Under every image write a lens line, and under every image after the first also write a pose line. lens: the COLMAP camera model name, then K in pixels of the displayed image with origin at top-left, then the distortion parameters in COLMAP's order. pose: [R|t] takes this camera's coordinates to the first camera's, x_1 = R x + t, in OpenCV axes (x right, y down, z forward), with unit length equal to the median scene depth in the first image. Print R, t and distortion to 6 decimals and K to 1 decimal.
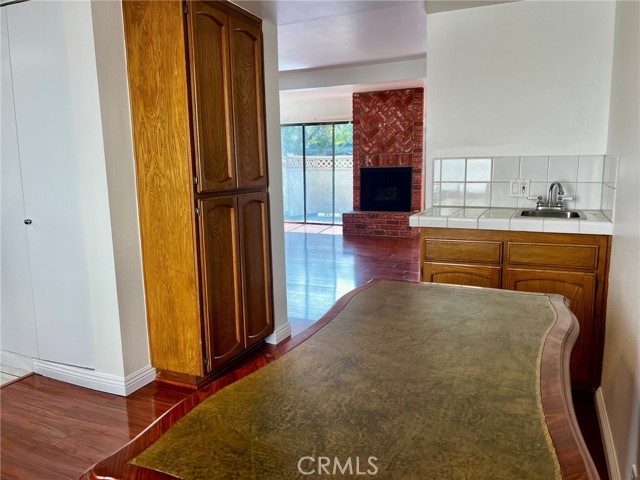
lens RADIAL K [[482.2, 0, 312.6], [0, 482.2, 258.0], [0, 0, 1]] dist [0.053464, -0.053049]
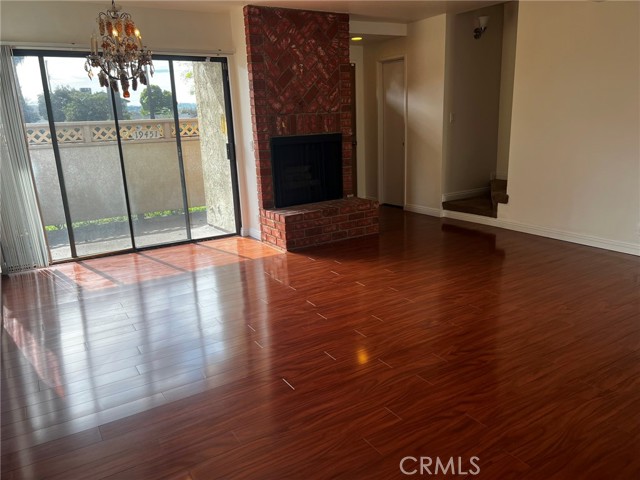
lens RADIAL K [[482.2, 0, 317.6], [0, 482.2, 245.9], [0, 0, 1]] dist [0.053464, -0.053049]
pose [[0.541968, -0.221565, 0.810666, -0.398323], [0.193788, 0.971573, 0.135987, -0.129738], [-0.817751, 0.083397, 0.569498, 0.637873]]
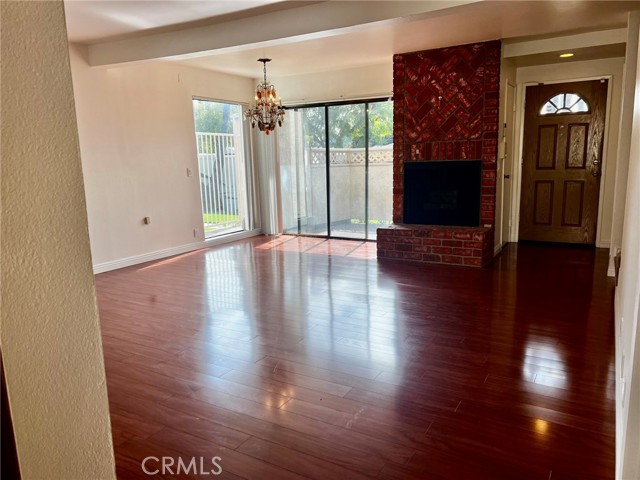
lens RADIAL K [[482.2, 0, 318.2], [0, 482.2, 246.6], [0, 0, 1]] dist [0.053464, -0.053049]
pose [[0.996581, 0.005343, -0.082450, 0.034829], [-0.006410, 0.999899, -0.012682, -0.057318], [0.082374, 0.013167, 0.996514, 0.305358]]
